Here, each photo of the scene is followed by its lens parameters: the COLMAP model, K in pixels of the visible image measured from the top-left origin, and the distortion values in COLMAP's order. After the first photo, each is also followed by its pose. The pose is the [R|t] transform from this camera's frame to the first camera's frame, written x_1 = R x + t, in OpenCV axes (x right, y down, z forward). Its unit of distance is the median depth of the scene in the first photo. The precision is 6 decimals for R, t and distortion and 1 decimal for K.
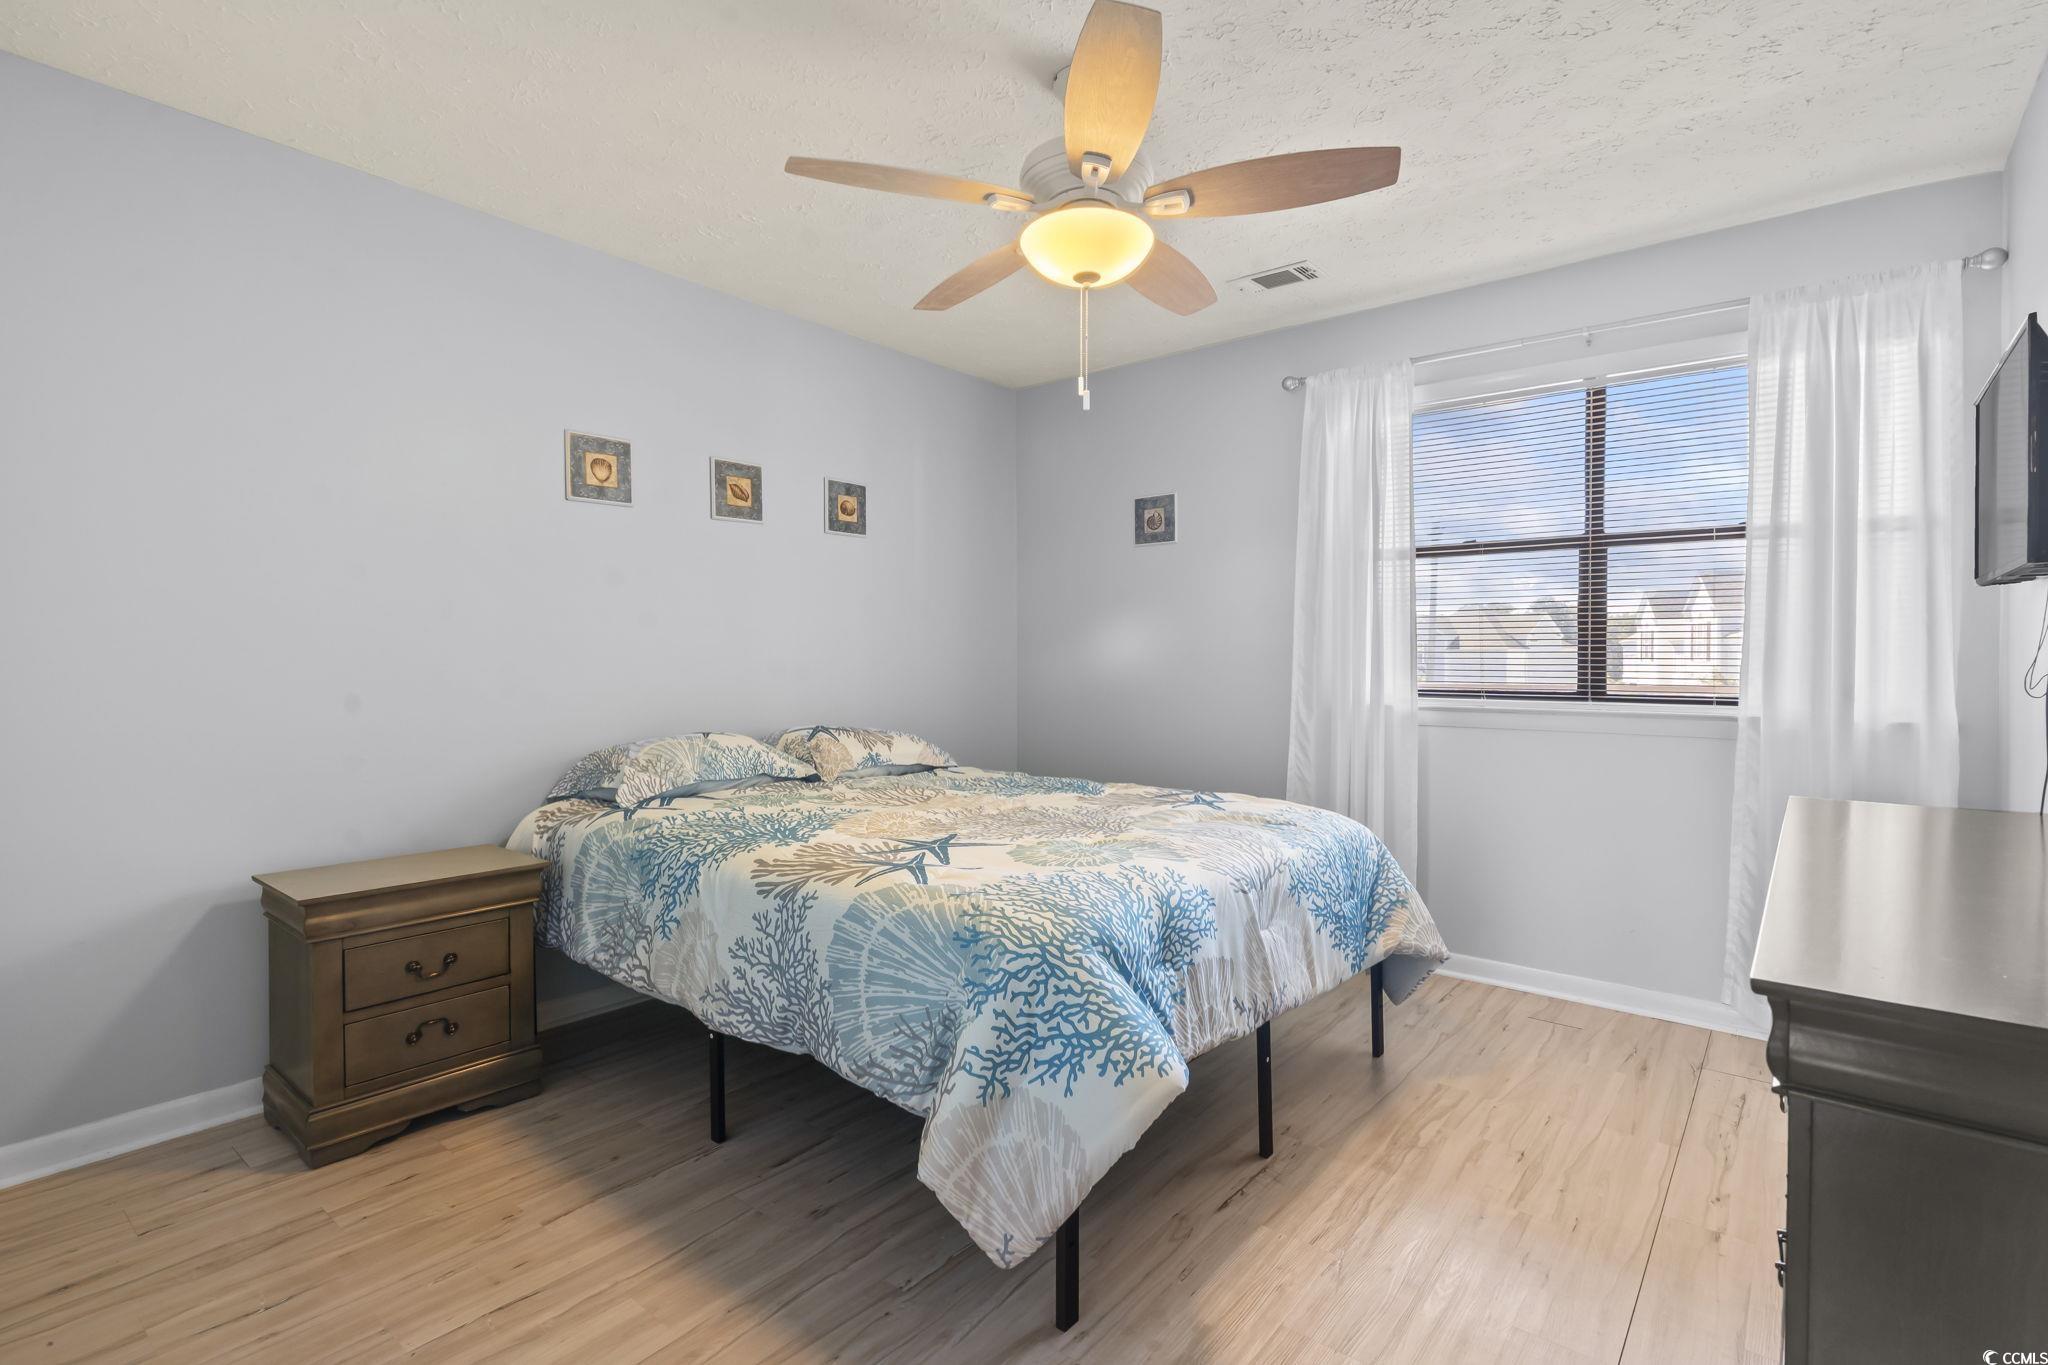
lens RADIAL K [[975.8, 0, 1022.8], [0, 975.8, 678.8], [0, 0, 1]] dist [0.002160, -0.001828]
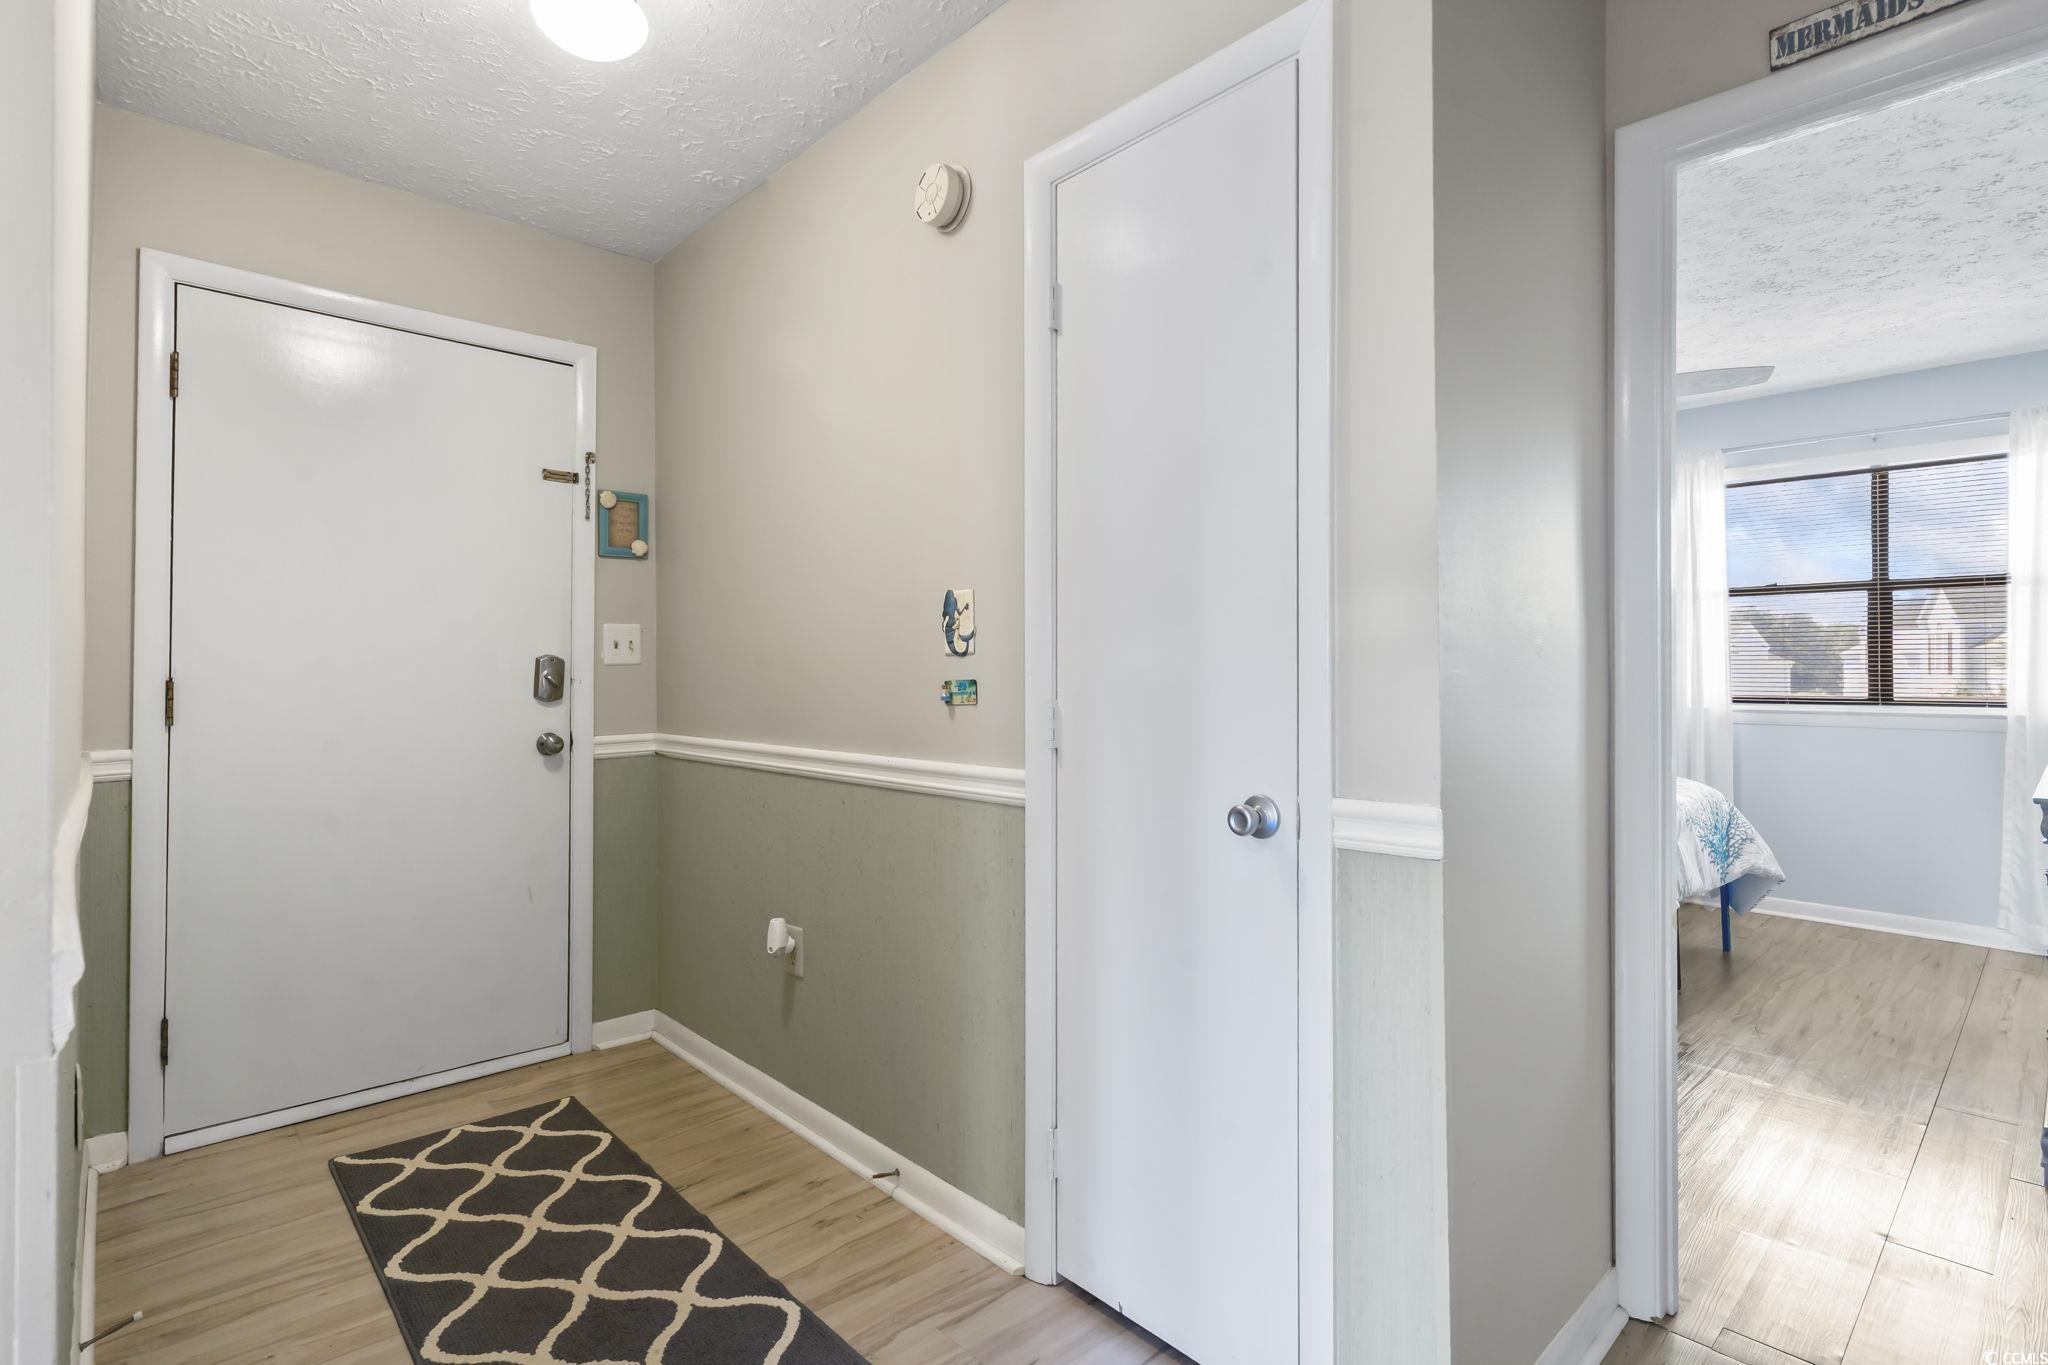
lens RADIAL K [[975.8, 0, 1024.5], [0, 975.8, 673.4], [0, 0, 1]] dist [0.002160, -0.001828]
pose [[0.989509, -0.000717, -0.144471, -0.428069], [-0.002783, 0.999707, -0.024026, 0.016915], [0.144446, 0.024176, 0.989217, -0.547359]]
